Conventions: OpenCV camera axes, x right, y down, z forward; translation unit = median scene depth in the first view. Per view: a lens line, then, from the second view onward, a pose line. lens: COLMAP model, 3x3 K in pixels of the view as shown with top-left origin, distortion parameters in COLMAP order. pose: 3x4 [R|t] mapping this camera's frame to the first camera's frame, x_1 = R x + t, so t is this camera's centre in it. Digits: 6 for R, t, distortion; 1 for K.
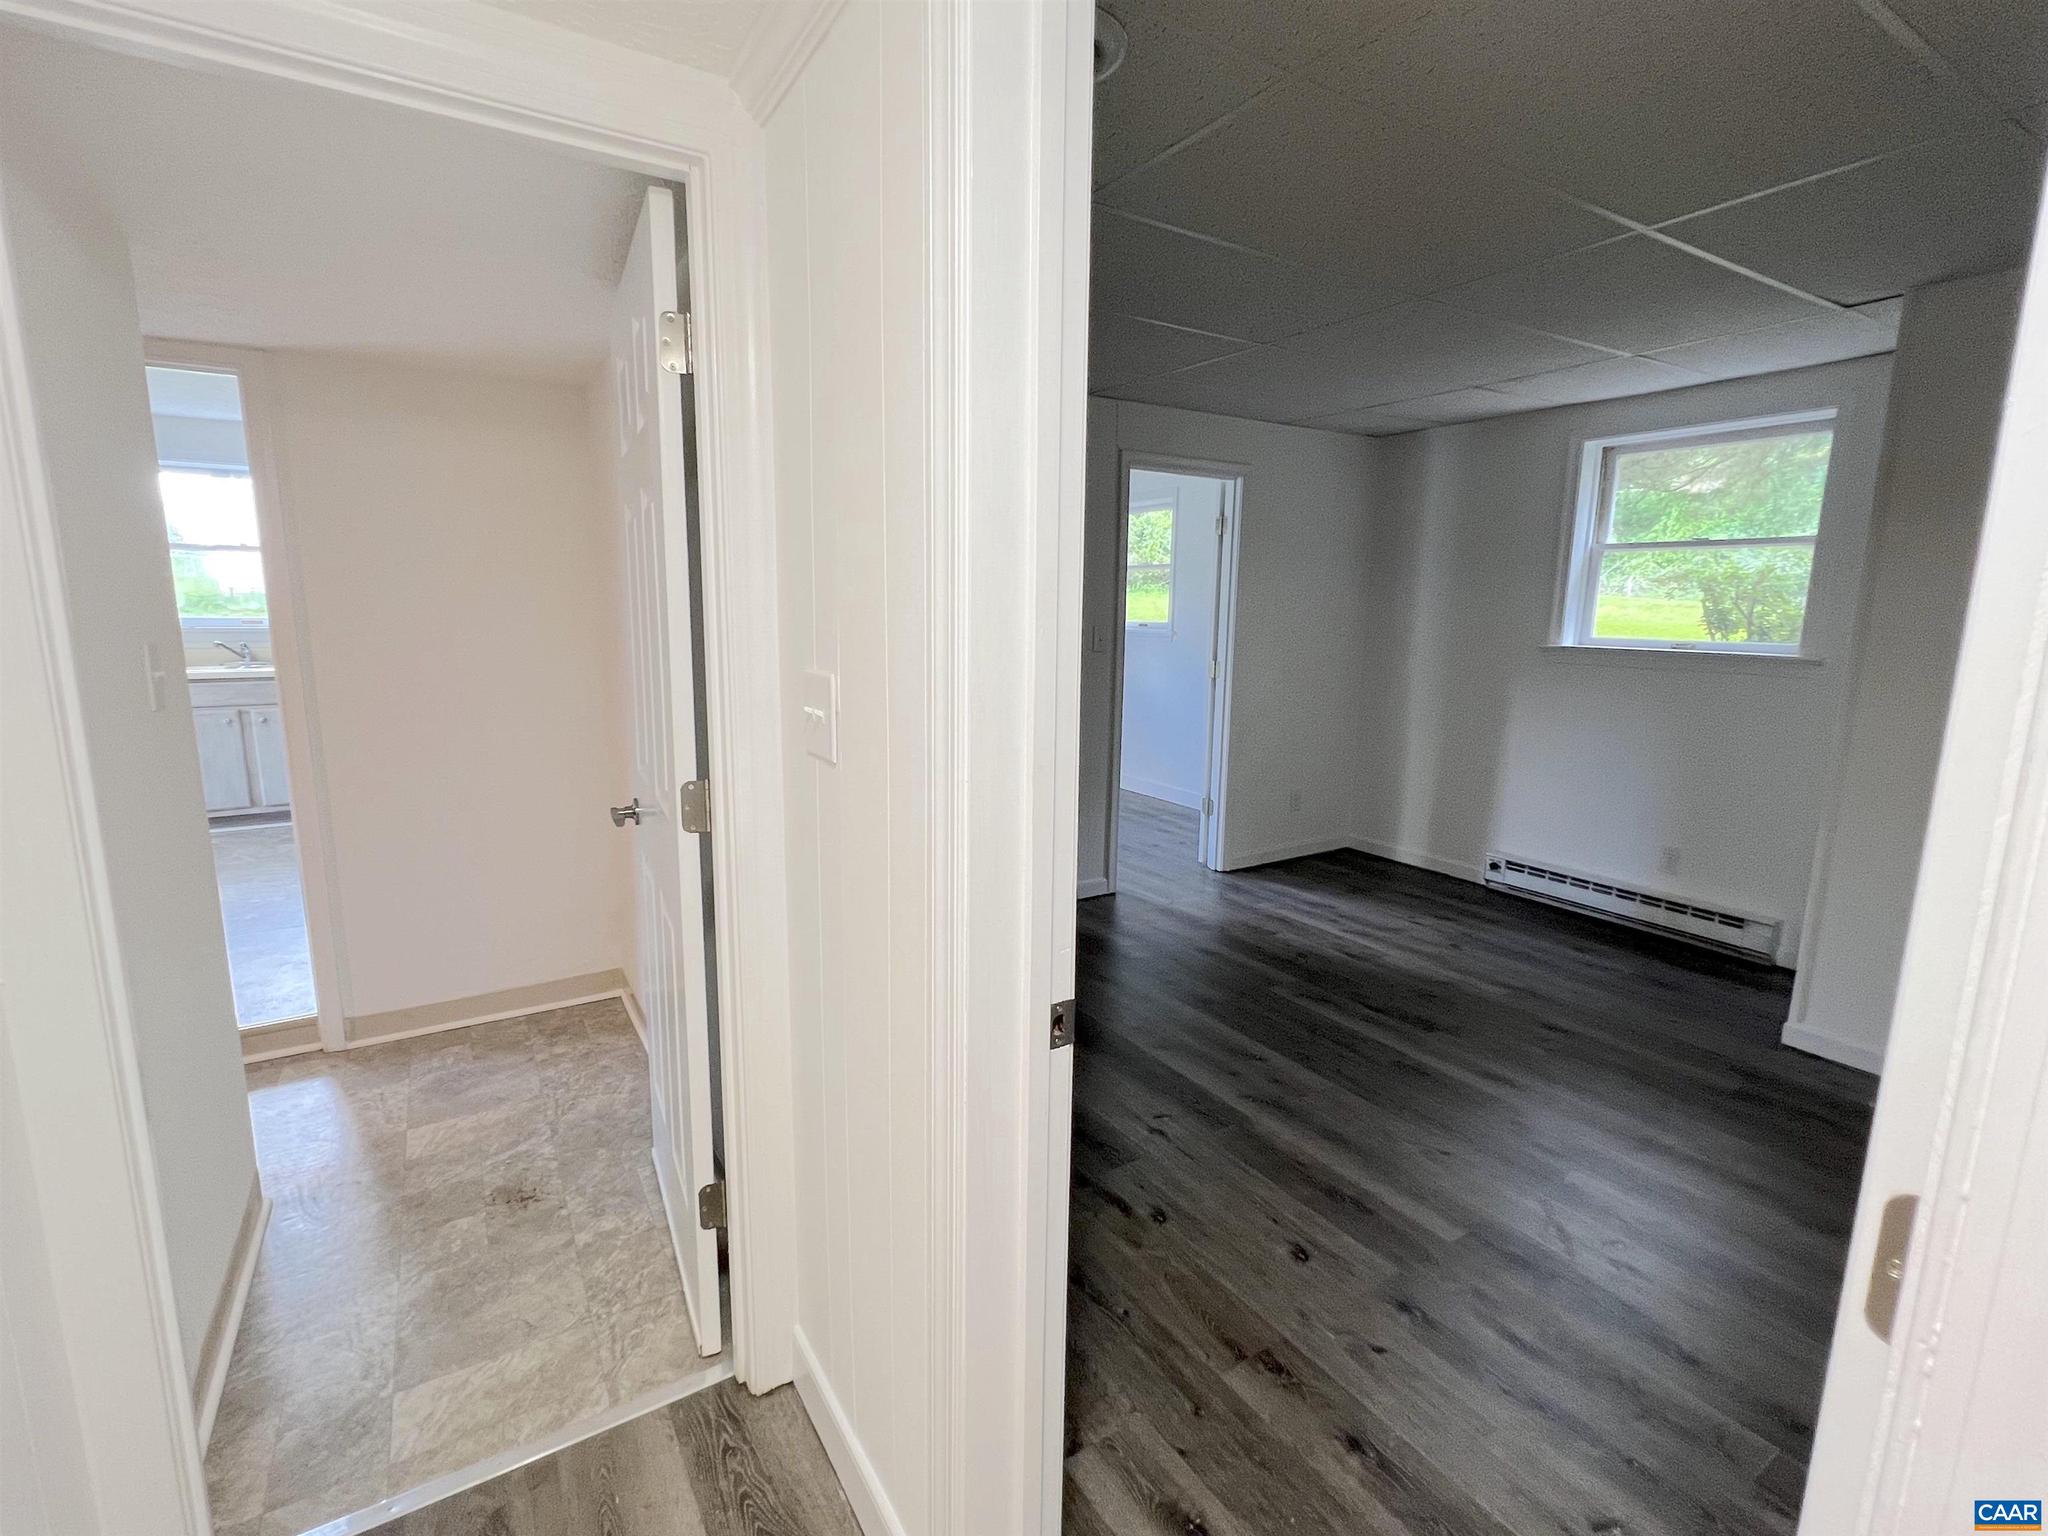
lens RADIAL K [[940.5, 0, 1017.5], [0, 940.5, 769.0], [0, 0, 1]] dist [0.001813, -0.000338]
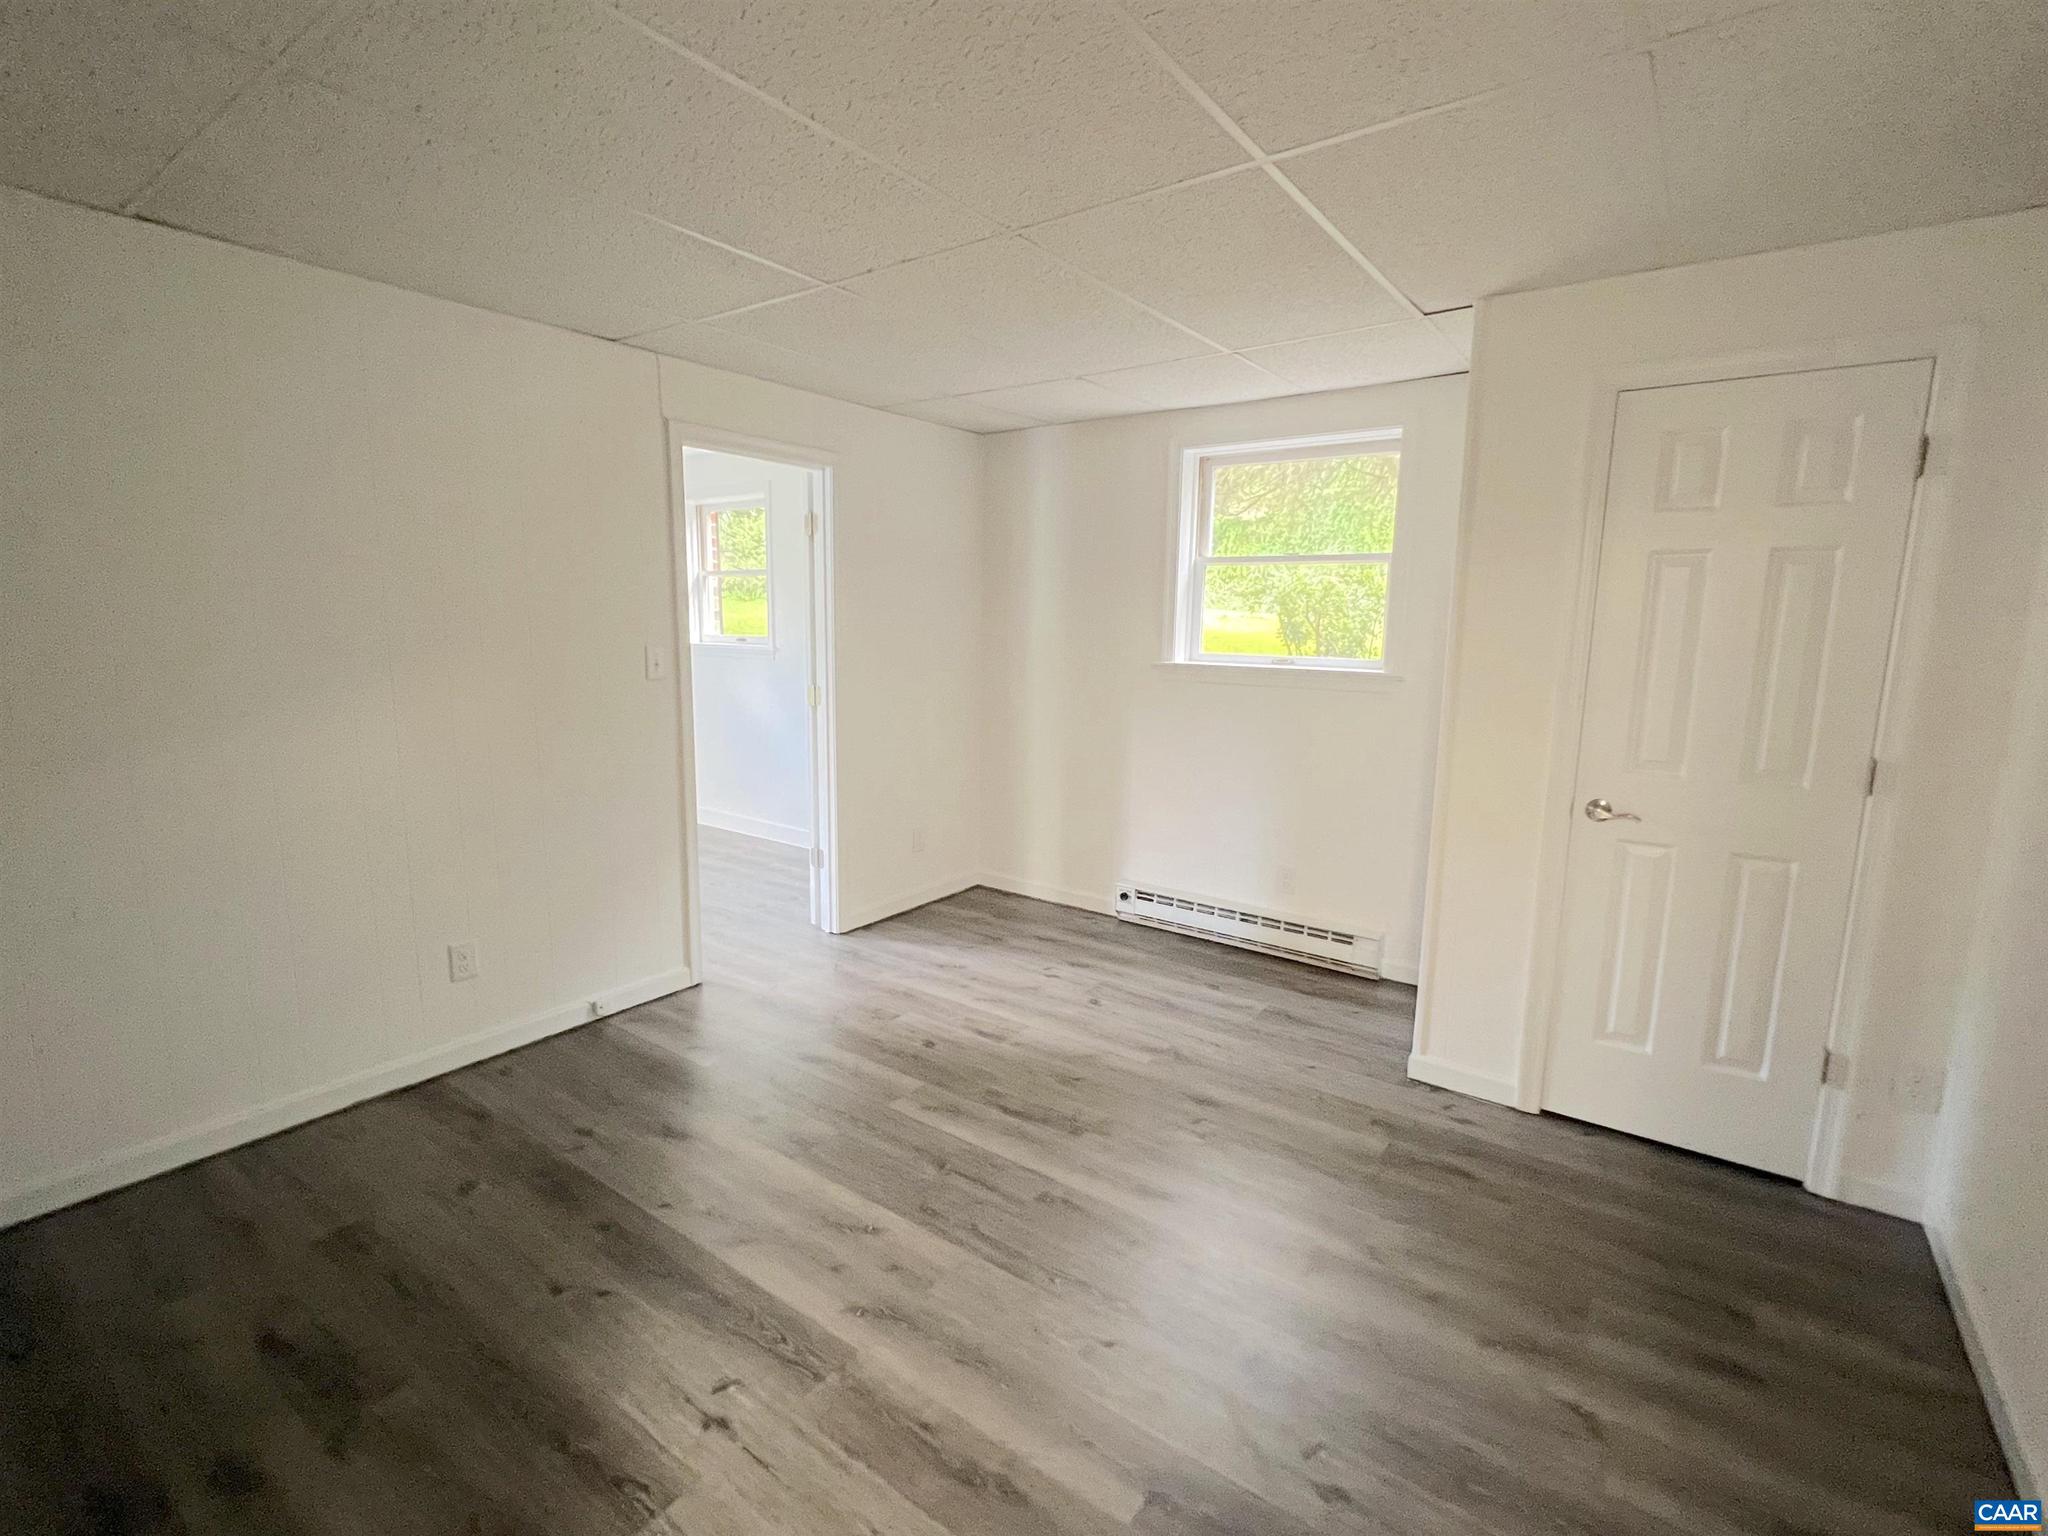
lens RADIAL K [[940.5, 0, 1017.5], [0, 940.5, 769.0], [0, 0, 1]] dist [0.001813, -0.000338]
pose [[0.928691, -0.056882, 0.366465, 0.080013], [0.060092, 0.998189, 0.002653, -0.037943], [-0.365953, 0.019557, 0.930428, 0.185396]]
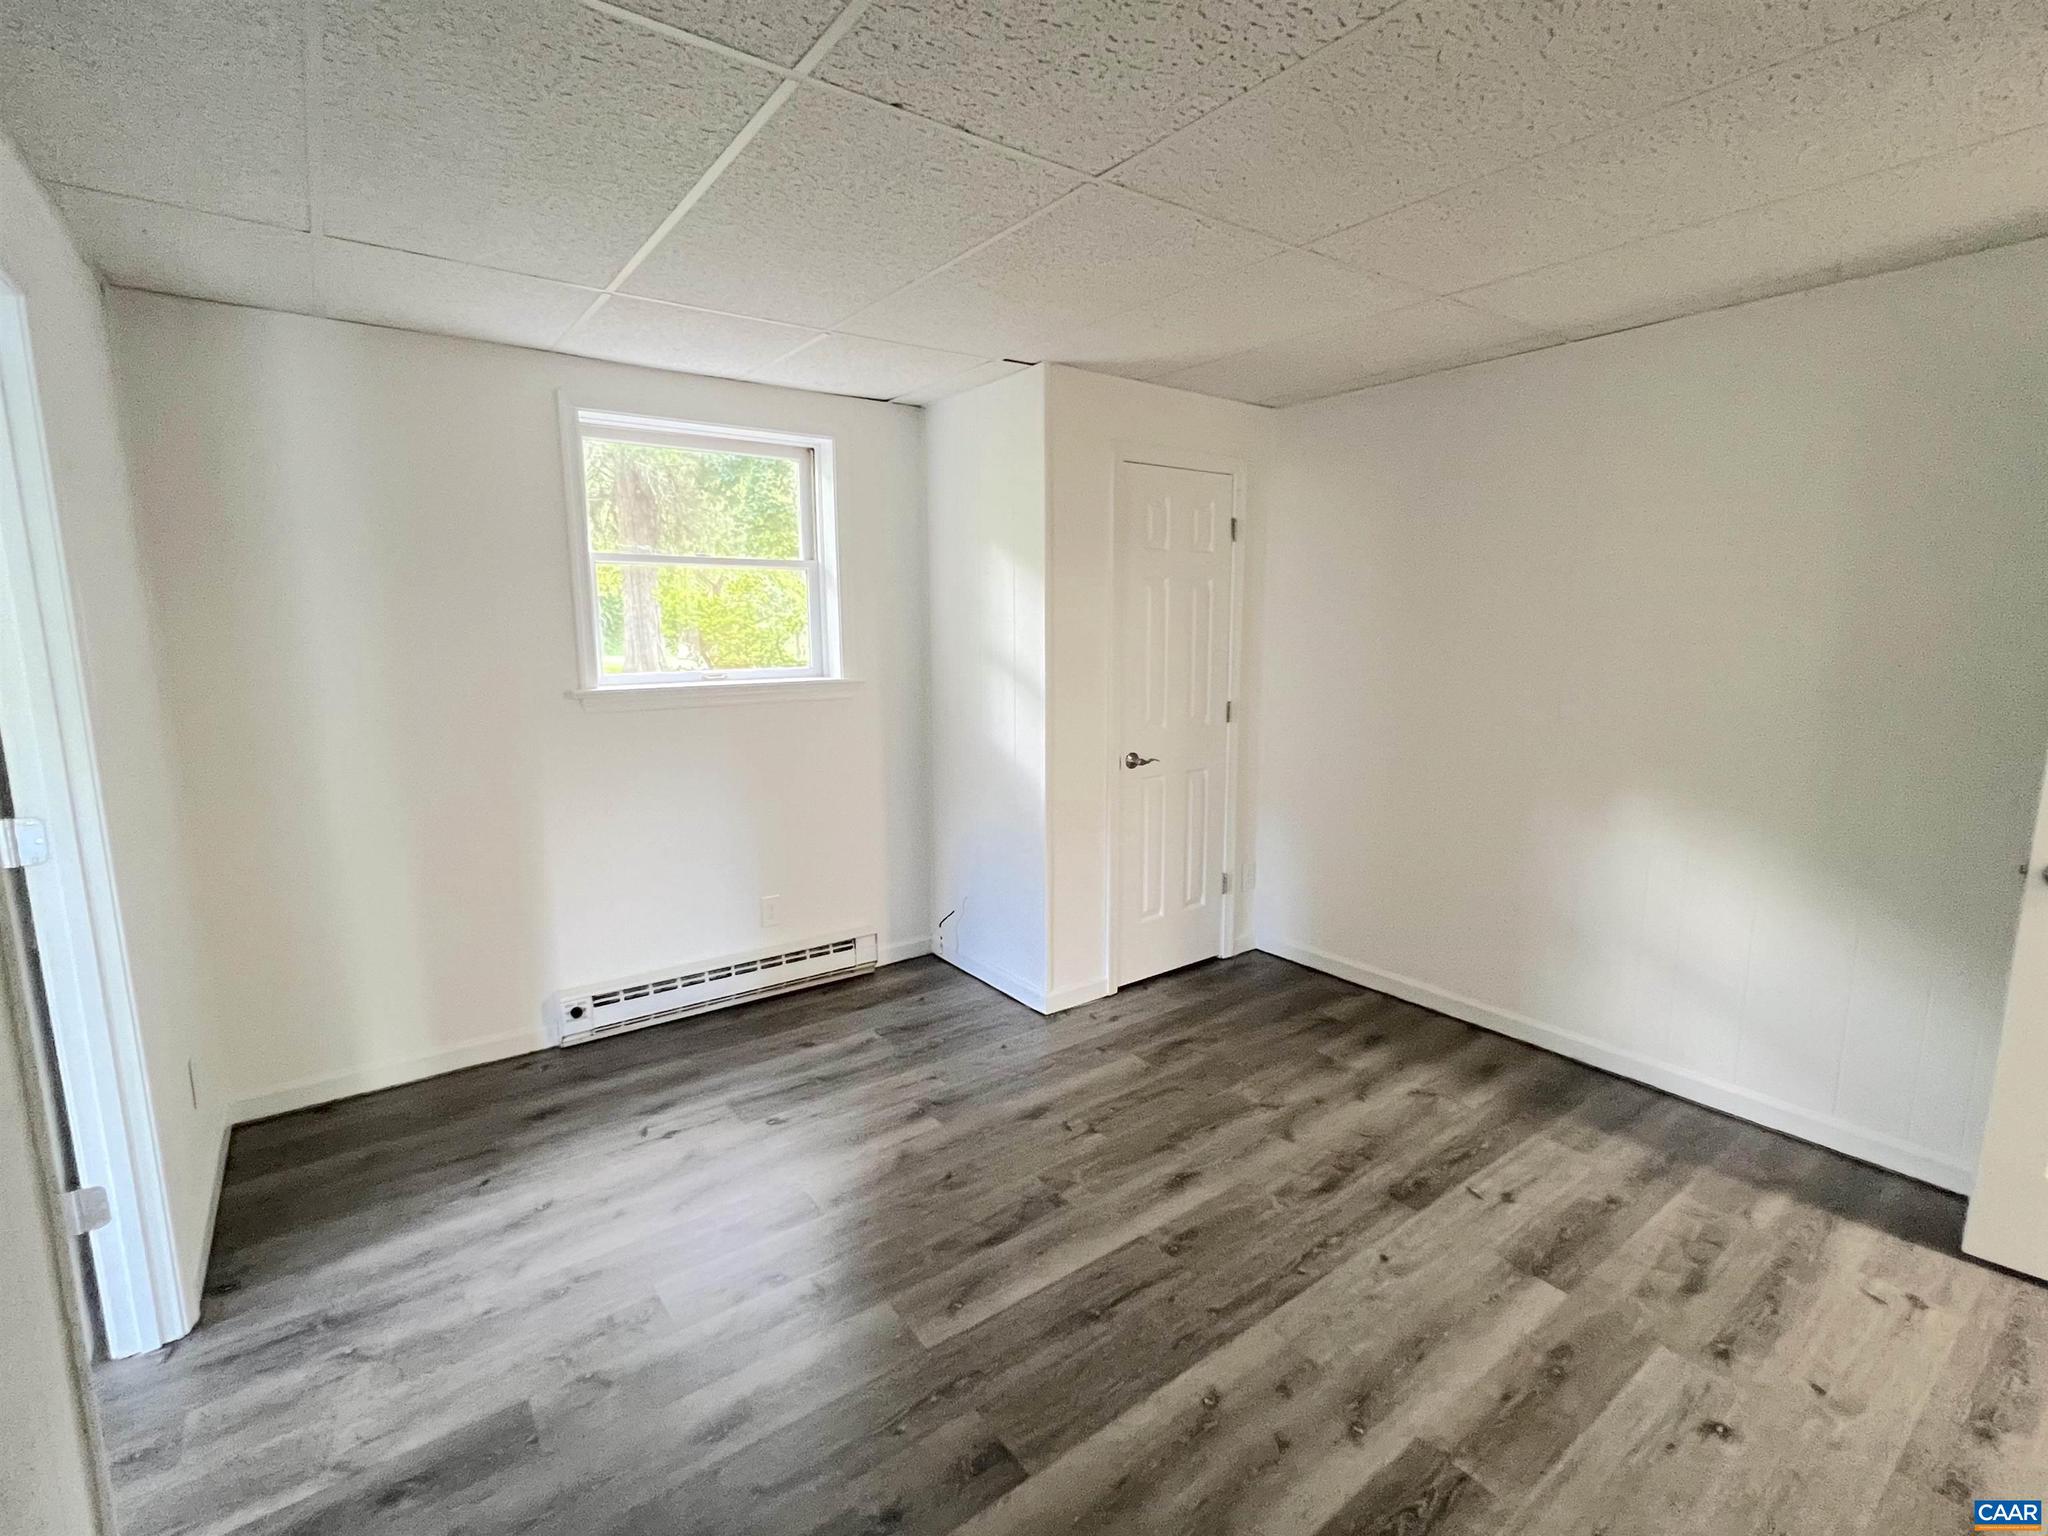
lens RADIAL K [[940.5, 0, 1017.5], [0, 940.5, 769.0], [0, 0, 1]] dist [0.001813, -0.000338]
pose [[-0.077303, -0.168101, 0.982734, -0.186658], [0.176876, 0.967736, 0.179449, -0.154384], [-0.981193, 0.187694, -0.045076, 0.775688]]
